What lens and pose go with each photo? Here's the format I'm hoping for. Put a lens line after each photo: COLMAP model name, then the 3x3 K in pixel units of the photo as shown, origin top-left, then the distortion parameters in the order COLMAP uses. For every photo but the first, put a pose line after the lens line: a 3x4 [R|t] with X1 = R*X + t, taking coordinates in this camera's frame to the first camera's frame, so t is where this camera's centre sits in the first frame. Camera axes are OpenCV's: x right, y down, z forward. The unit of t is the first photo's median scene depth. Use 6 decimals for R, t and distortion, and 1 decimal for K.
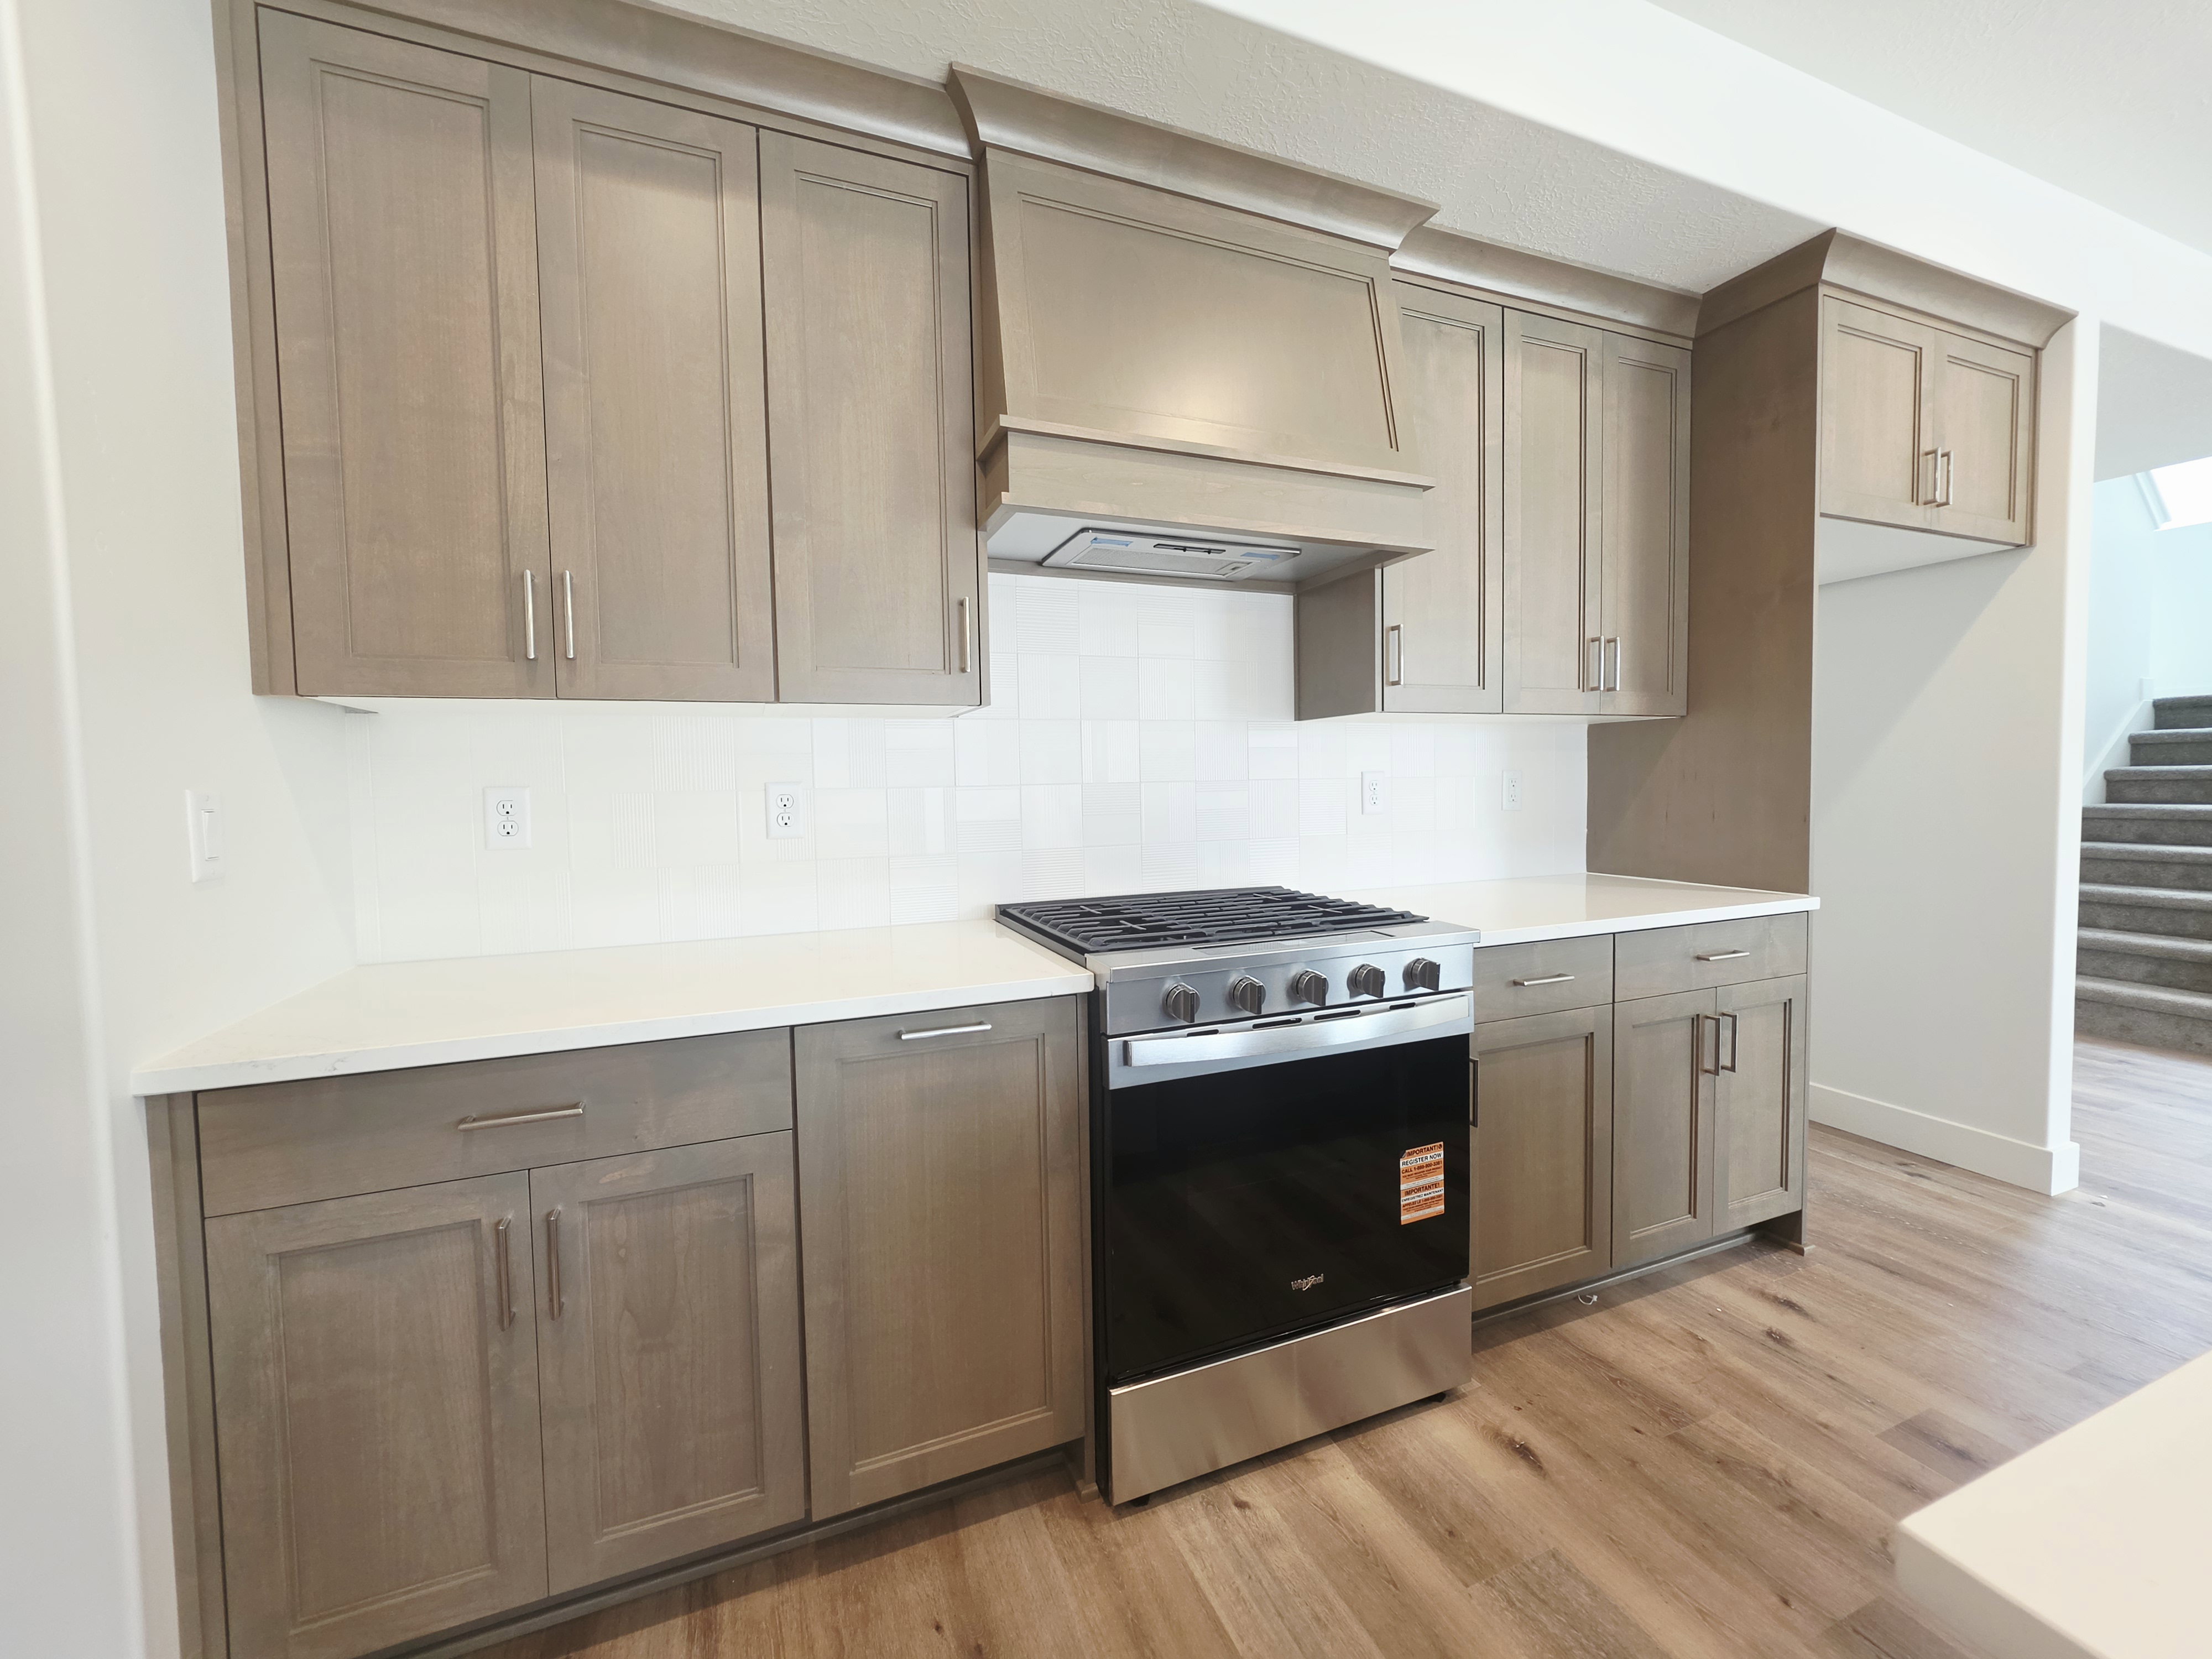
lens RADIAL K [[884.1, 0, 1101.2], [0, 884.1, 822.1], [0, 0, 1]] dist [-0.002776, 0.000348]
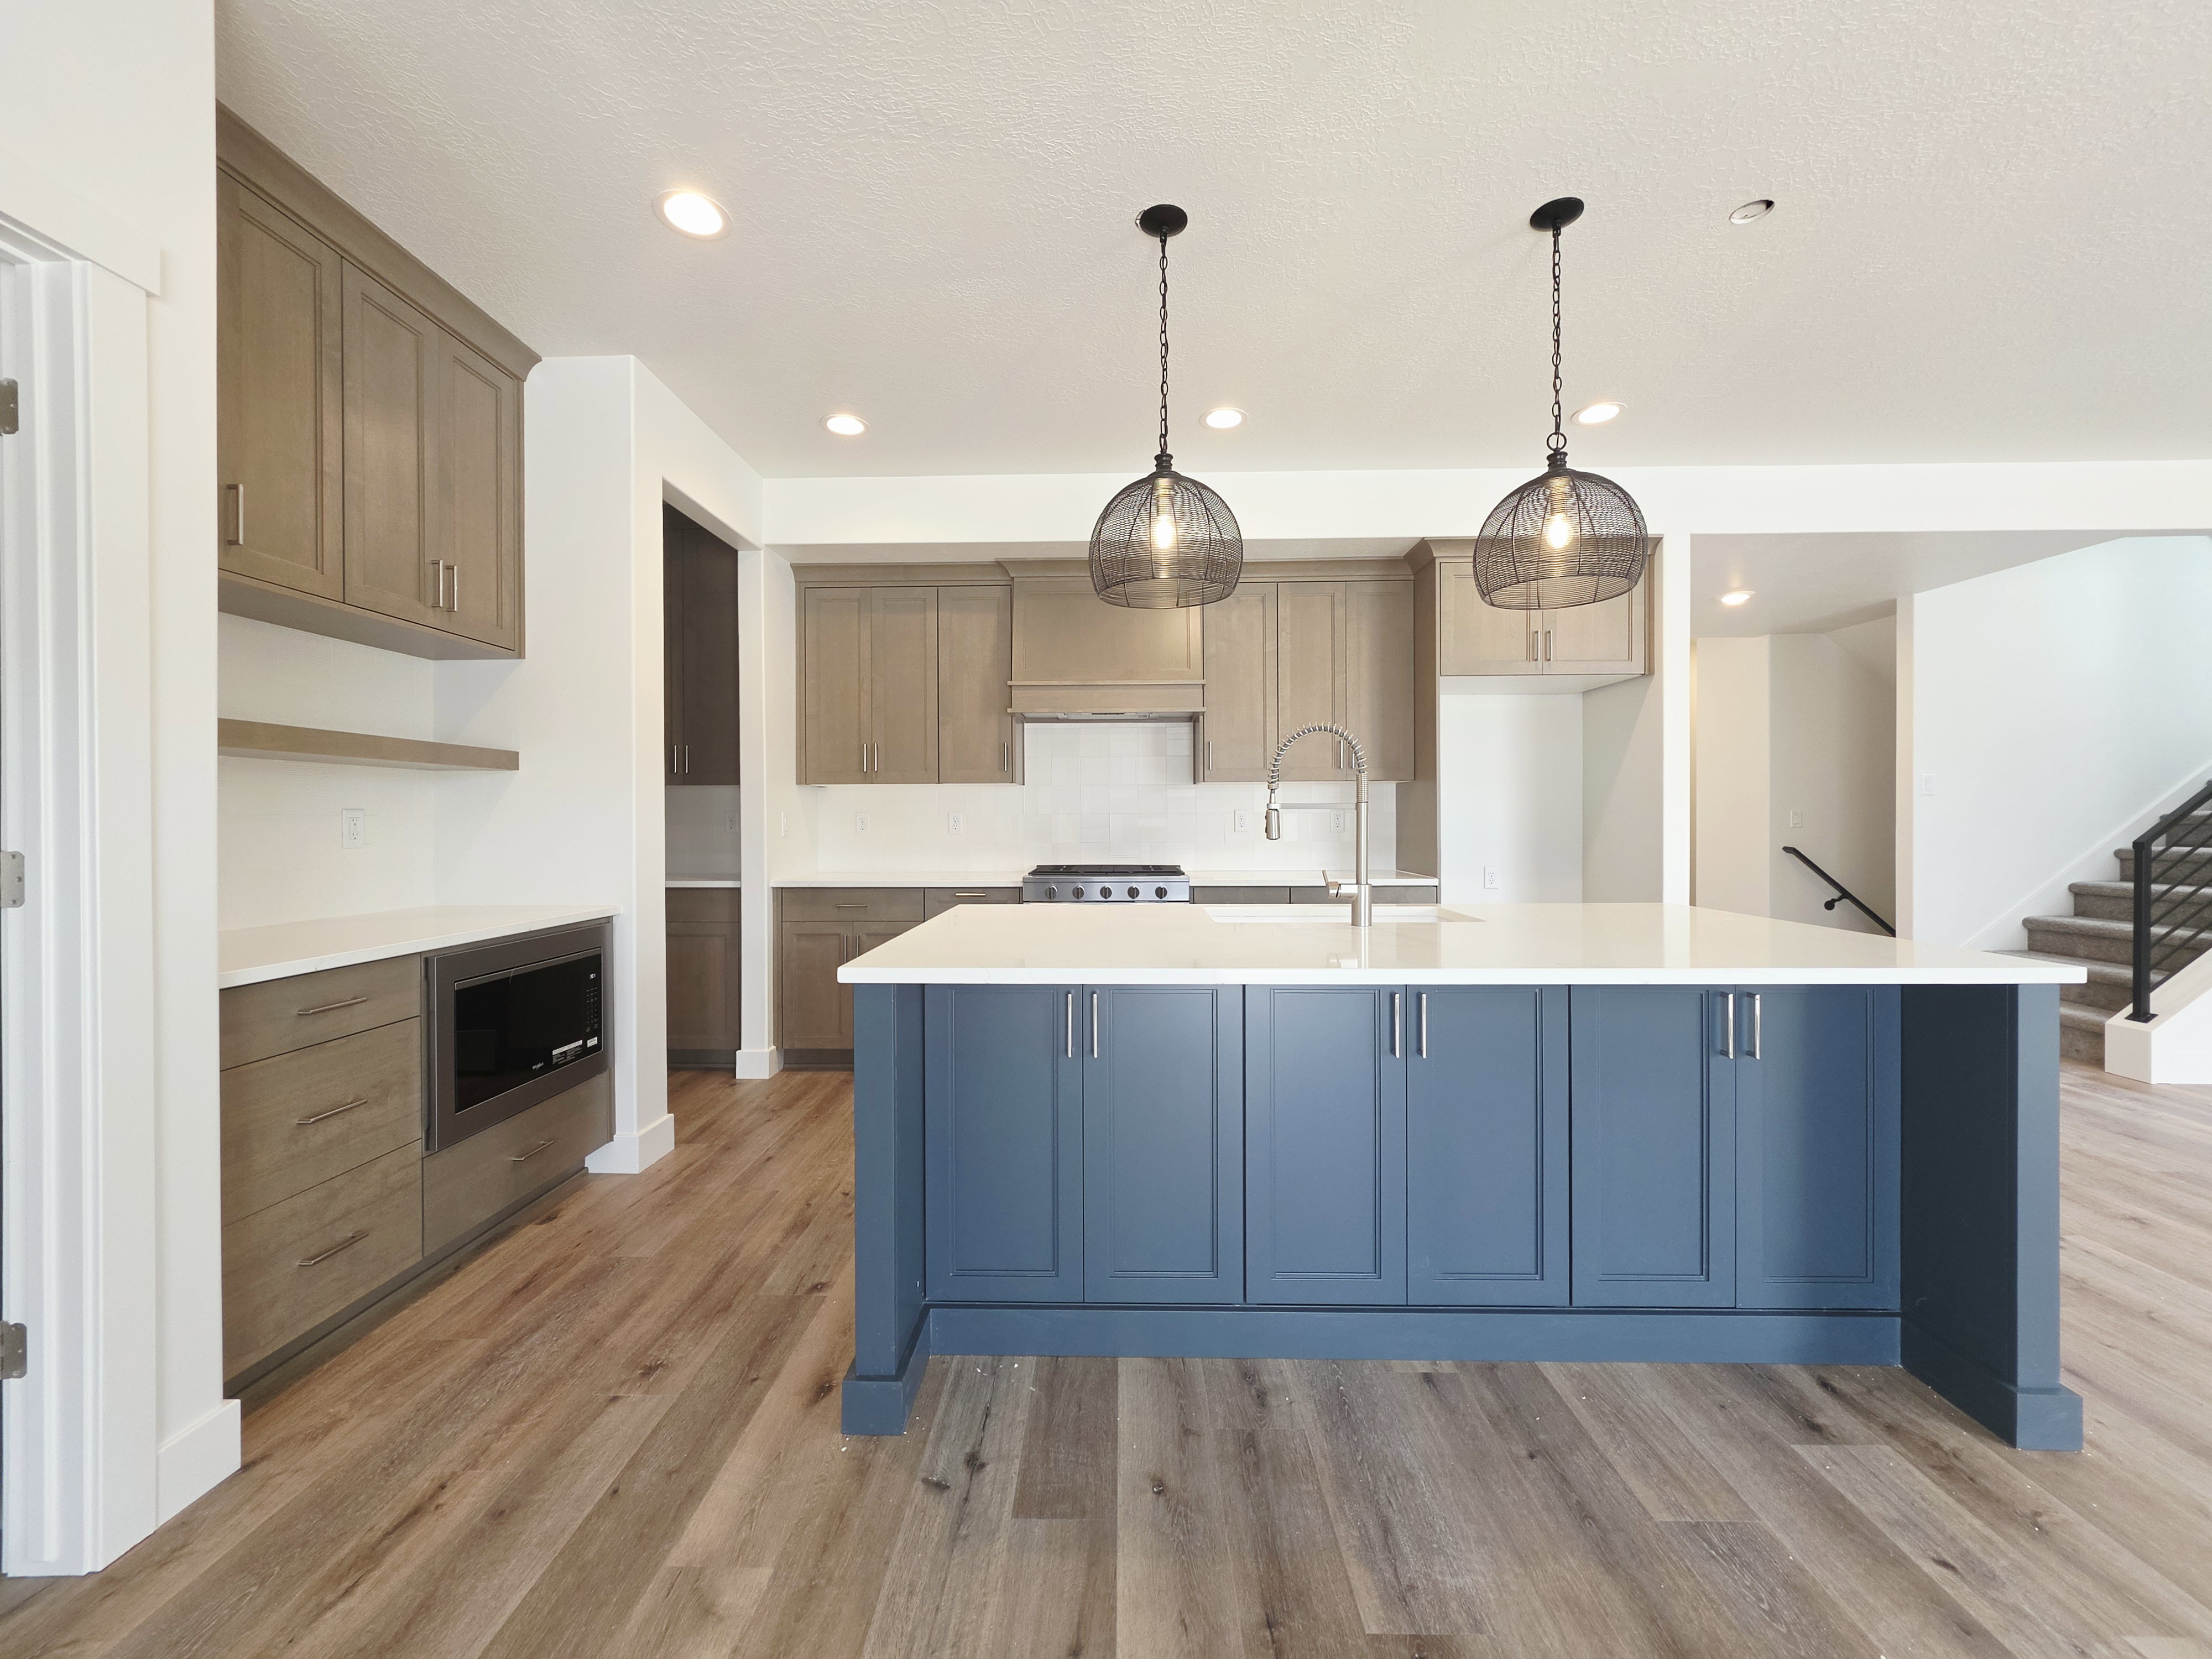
lens RADIAL K [[884.1, 0, 1101.2], [0, 884.1, 822.1], [0, 0, 1]] dist [-0.002776, 0.000348]
pose [[0.918309, 0.014181, -0.395610, 1.268745], [-0.029244, 0.999058, -0.032071, 0.065547], [0.394783, 0.041021, 0.917858, -1.428991]]
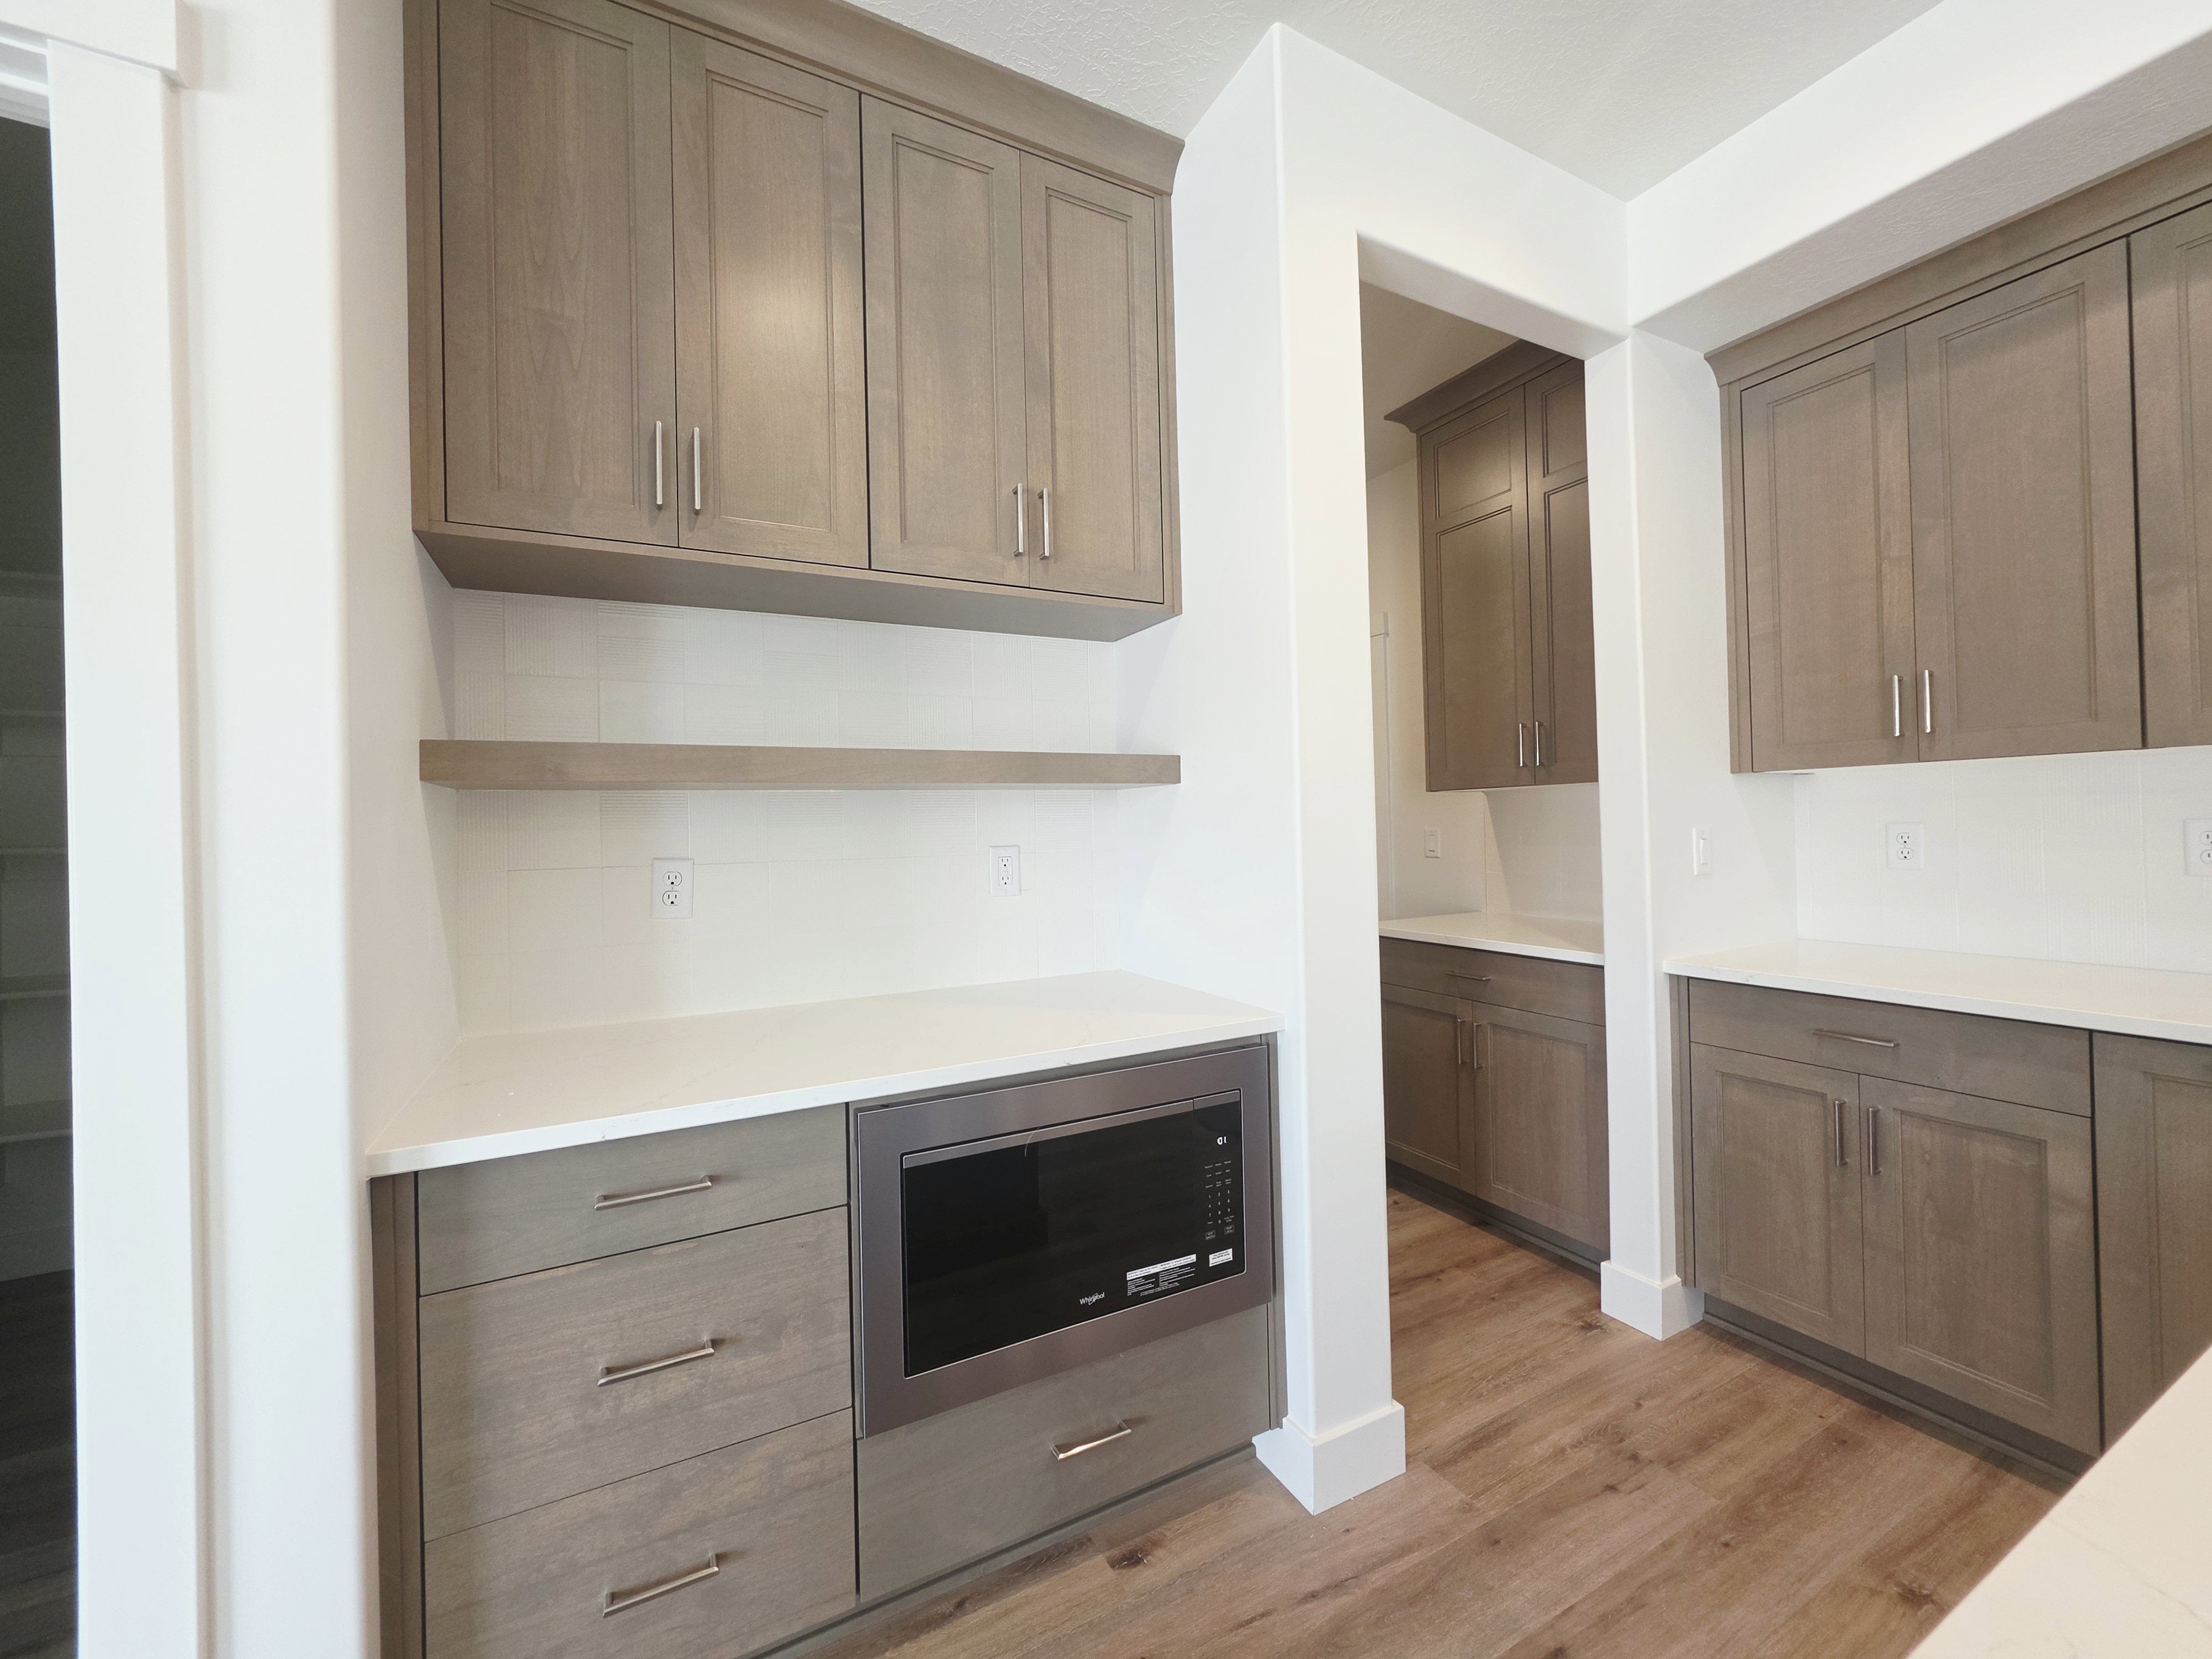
lens RADIAL K [[884.1, 0, 1101.2], [0, 884.1, 822.1], [0, 0, 1]] dist [-0.002776, 0.000348]
pose [[0.106806, 0.008872, -0.994240, 0.587289], [-0.023303, 0.999708, 0.006418, -0.023705], [0.994007, 0.022483, 0.106981, -0.394721]]
